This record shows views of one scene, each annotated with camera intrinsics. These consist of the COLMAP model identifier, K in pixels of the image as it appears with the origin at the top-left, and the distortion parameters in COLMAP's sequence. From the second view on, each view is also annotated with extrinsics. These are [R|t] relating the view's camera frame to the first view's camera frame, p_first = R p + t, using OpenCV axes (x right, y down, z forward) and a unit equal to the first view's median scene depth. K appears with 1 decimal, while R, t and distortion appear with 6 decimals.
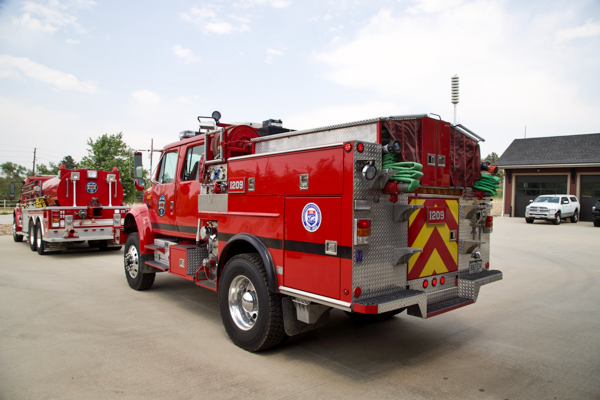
lens RADIAL K [[417.2, 0, 302.7], [0, 417.2, 209.3], [0, 0, 1]] dist [-0.048789, 0.002110]
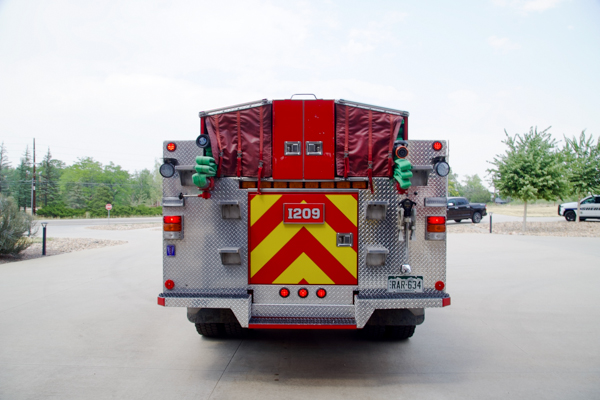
lens RADIAL K [[435.8, 0, 300.0], [0, 435.8, 200.0], [0, 0, 1]] dist [-0.144252, 0.118390]
pose [[0.747480, -0.010903, -0.664195, 0.532400], [-0.005632, 0.999725, -0.022750, 0.004345], [0.664261, 0.020746, 0.747213, 0.199201]]
